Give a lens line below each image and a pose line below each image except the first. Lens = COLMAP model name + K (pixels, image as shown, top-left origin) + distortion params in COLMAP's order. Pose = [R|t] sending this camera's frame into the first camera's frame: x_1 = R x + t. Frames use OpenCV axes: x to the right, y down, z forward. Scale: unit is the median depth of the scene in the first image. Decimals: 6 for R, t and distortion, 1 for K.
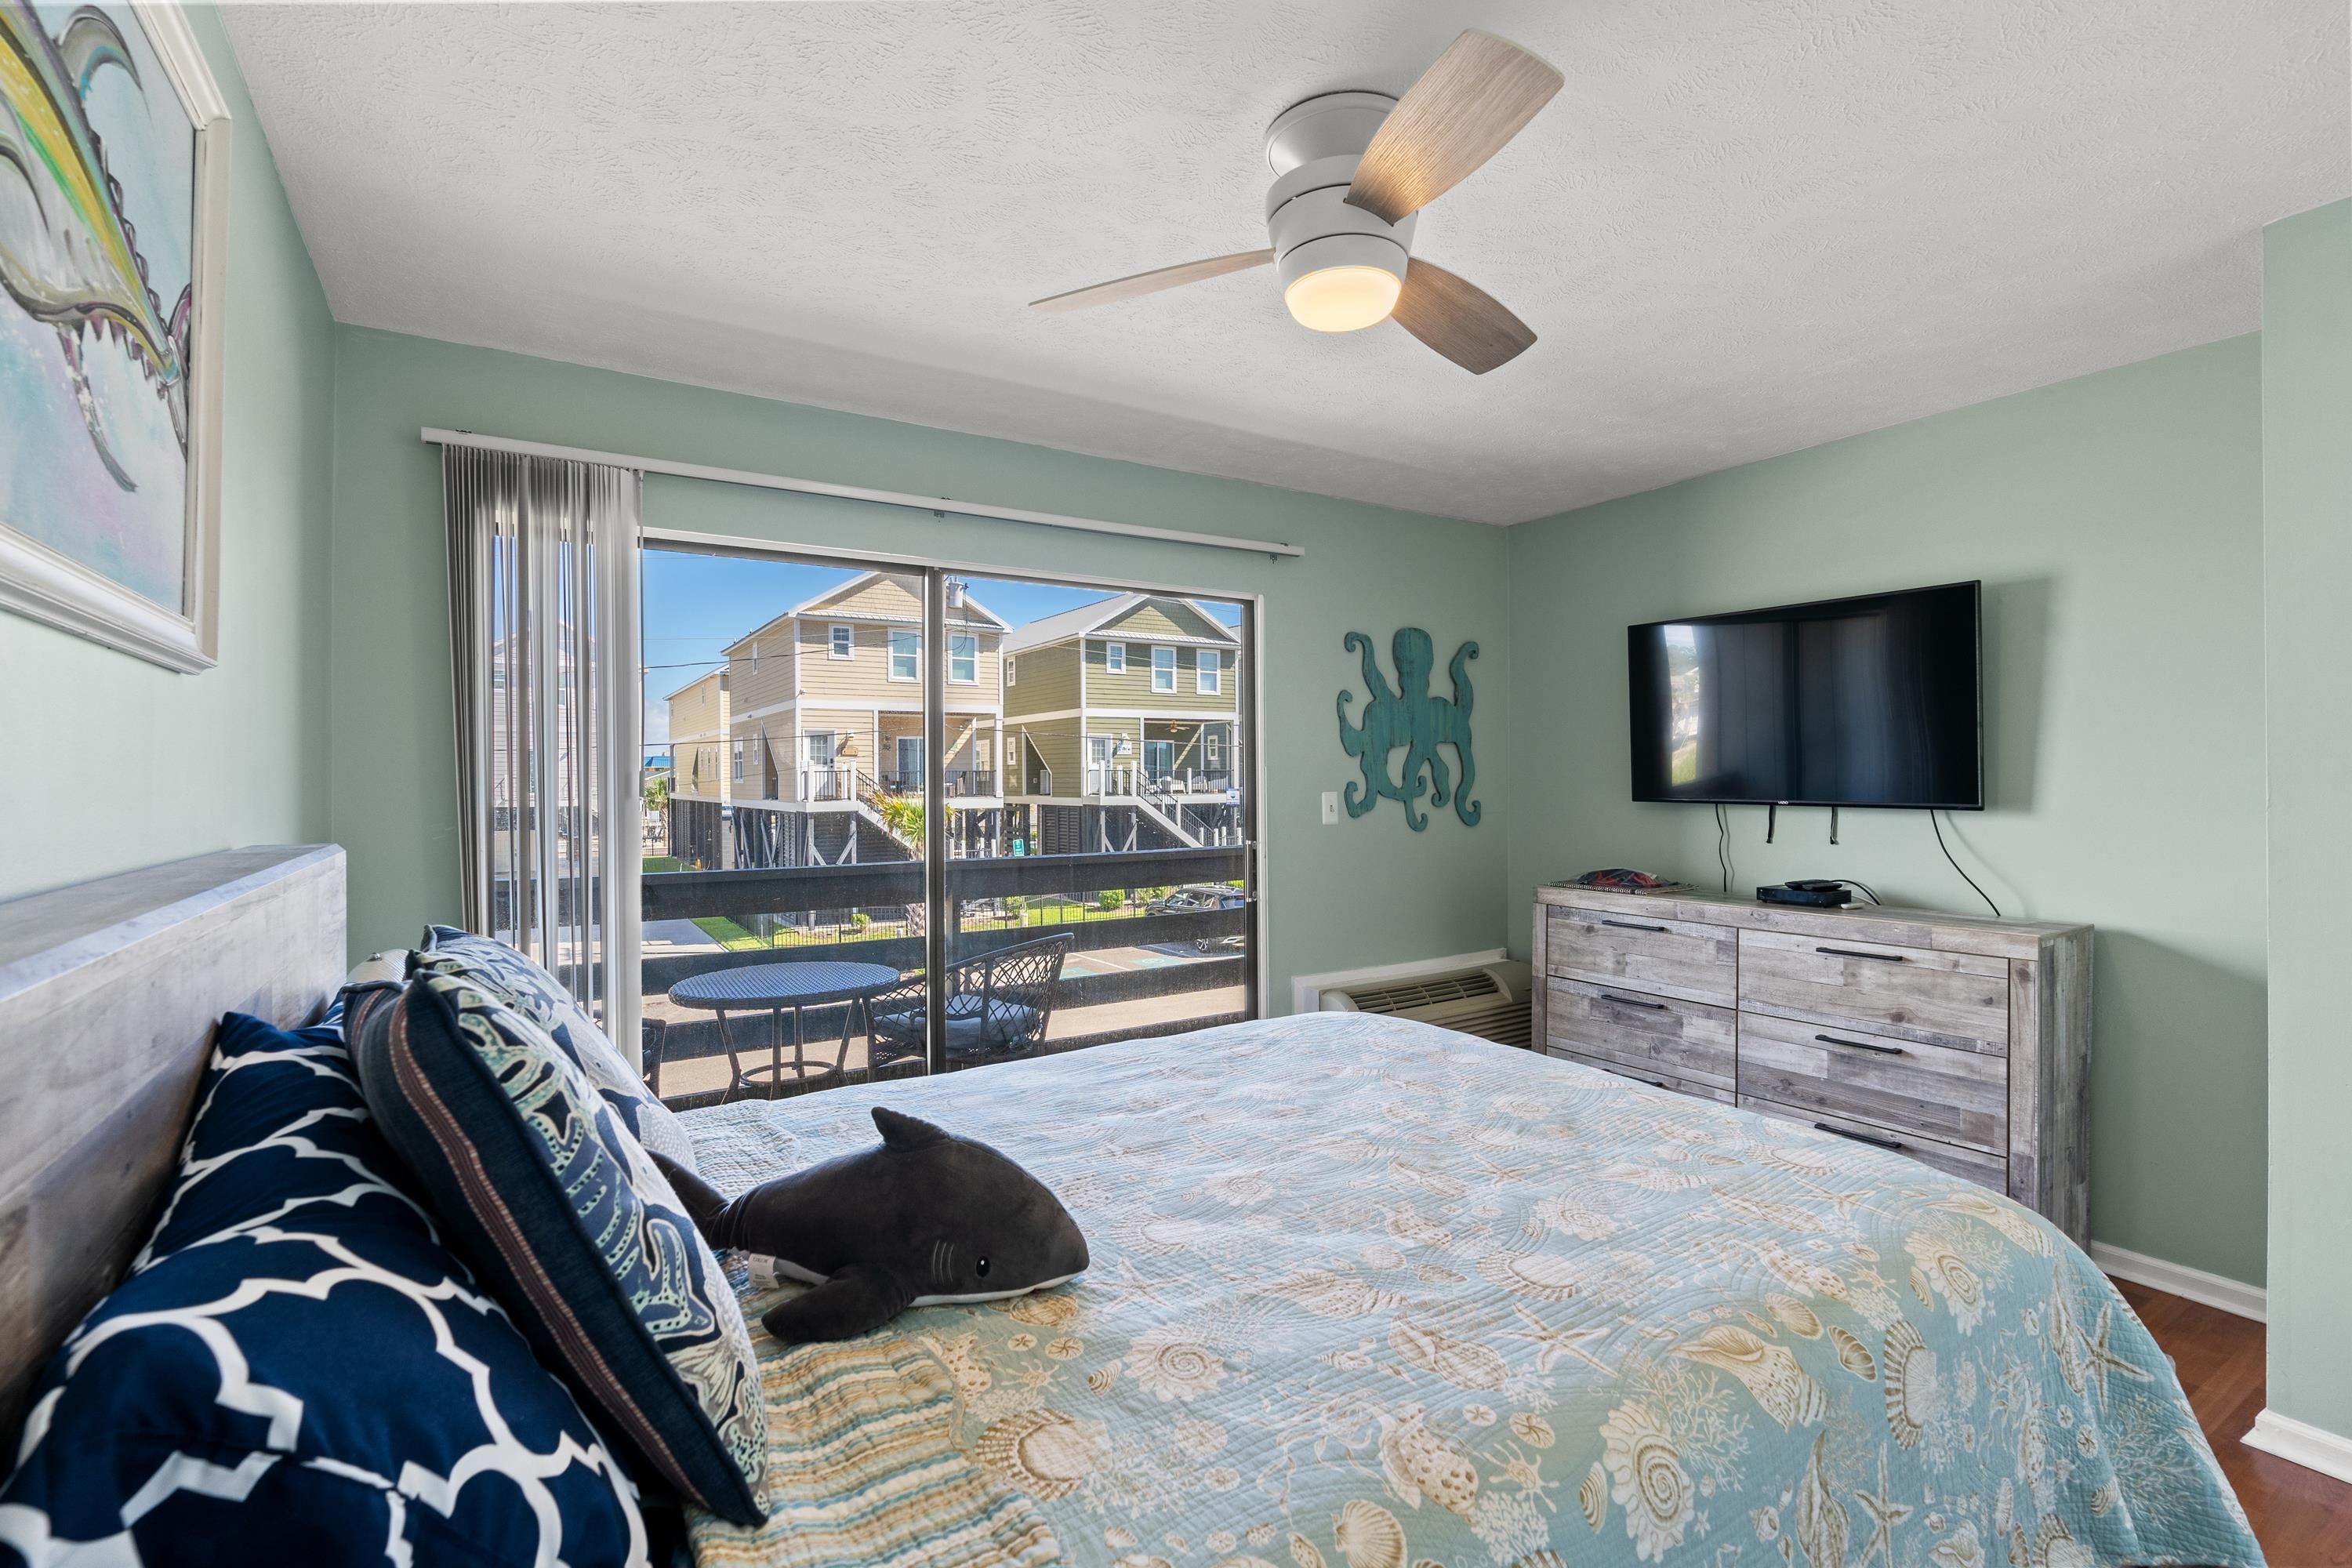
lens RADIAL K [[1072.0, 0, 1175.5], [0, 1072.0, 791.1], [0, 0, 1]] dist [-0.001322, -0.000172]
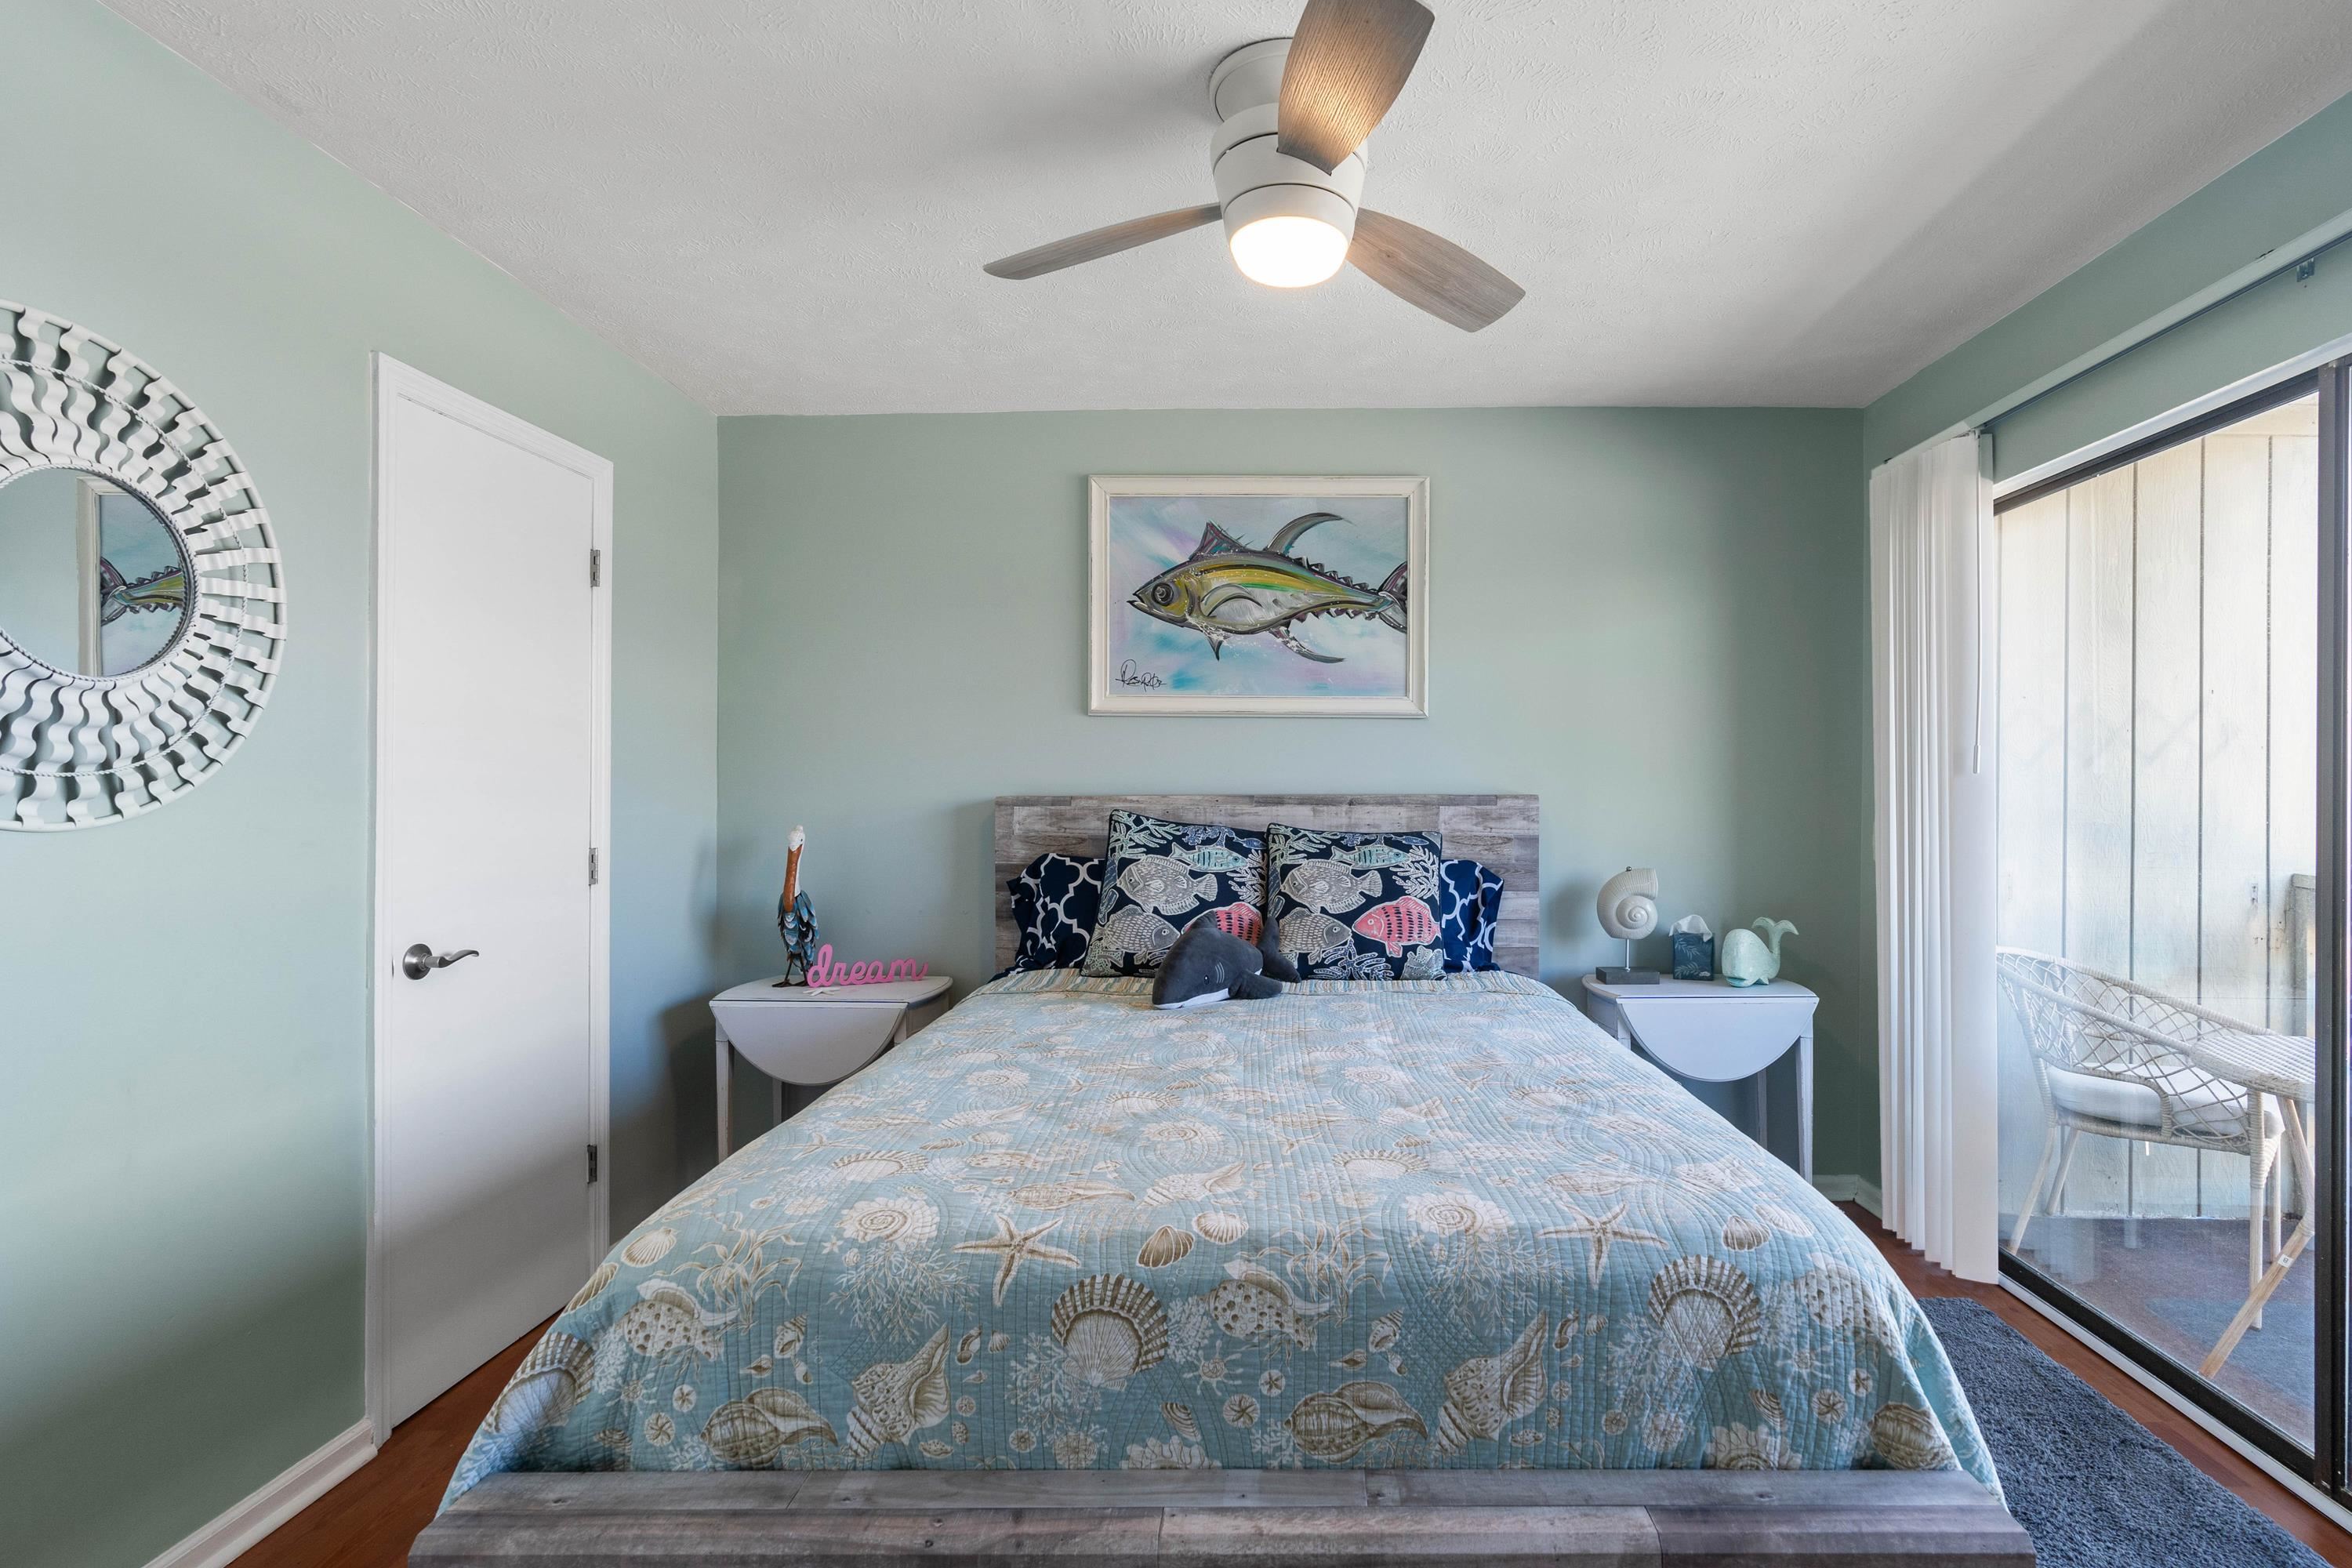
lens RADIAL K [[1111.1, 0, 1290.6], [0, 1111.1, 798.1], [0, 0, 1]] dist [-0.004703, -0.000568]
pose [[-0.530789, 0.017047, -0.847332, 0.542761], [-0.002820, 0.999757, 0.021880, 0.007183], [0.847499, 0.014003, -0.530612, 0.822985]]
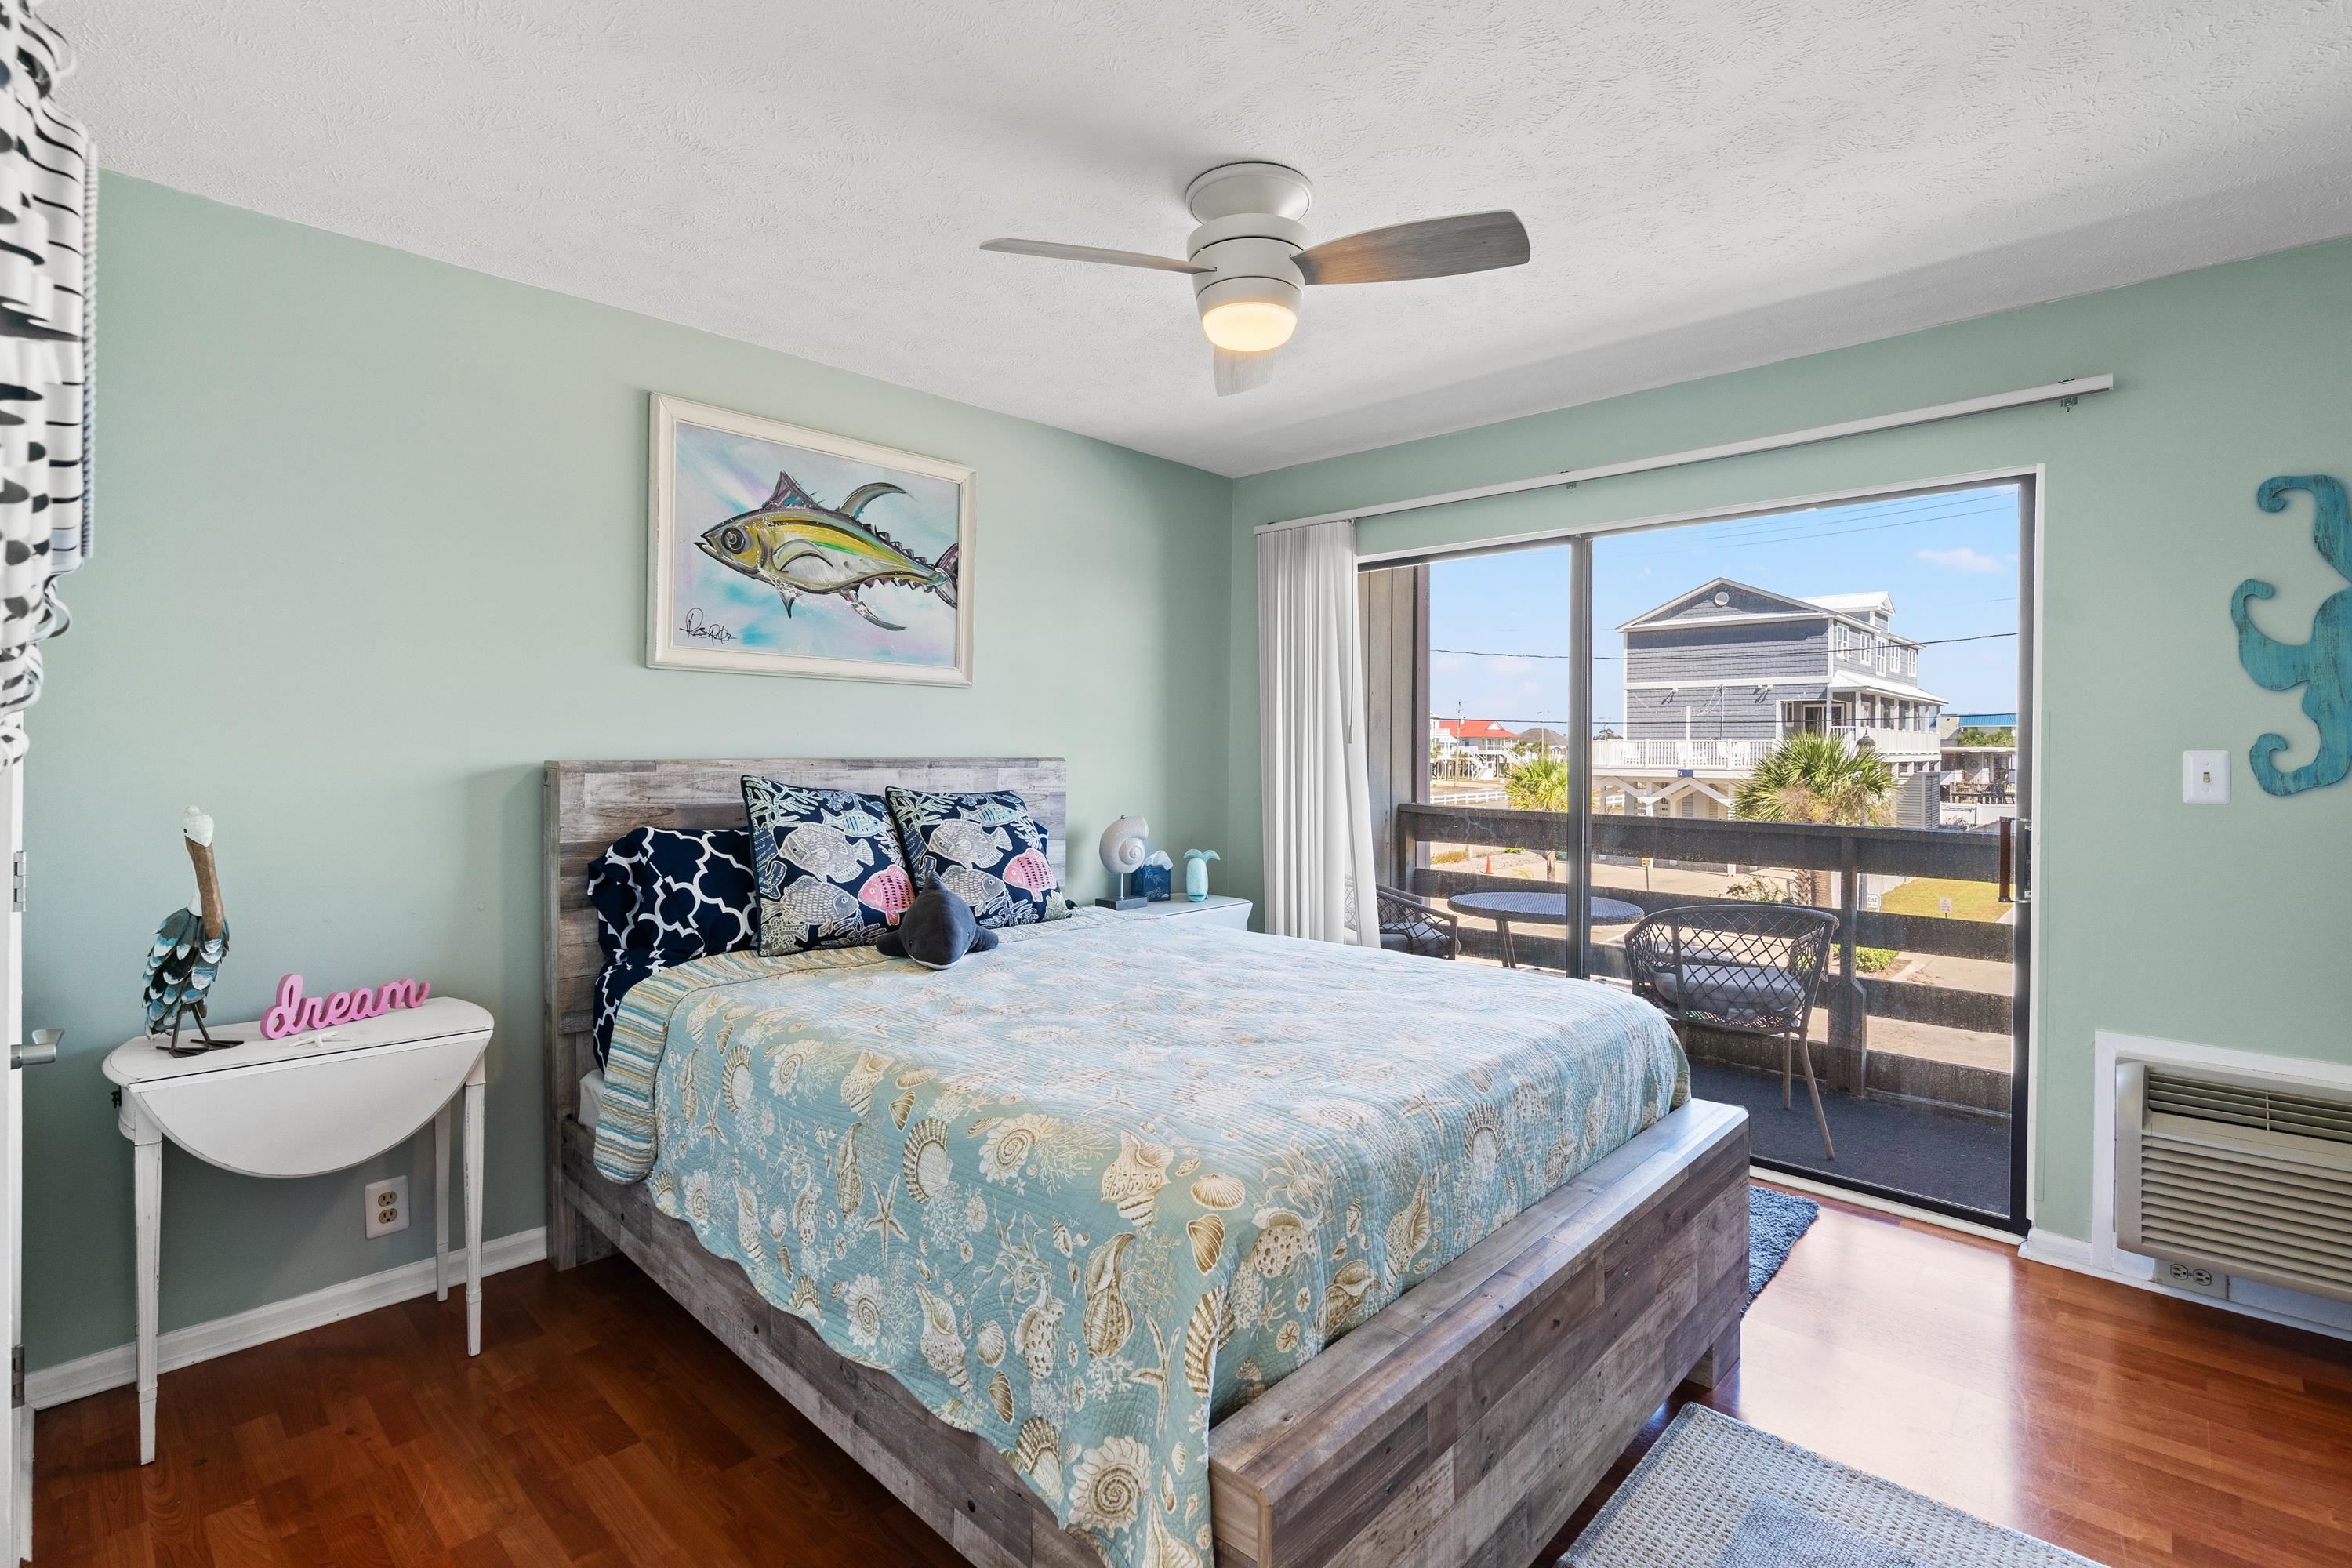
lens RADIAL K [[1076.2, 0, 1171.0], [0, 1076.2, 765.6], [0, 0, 1]] dist [-0.002478, 0.000319]
pose [[0.246870, 0.025920, -0.968702, 0.709166], [-0.016359, 0.999611, 0.022578, 0.006173], [0.968911, 0.010273, 0.247198, 0.328234]]
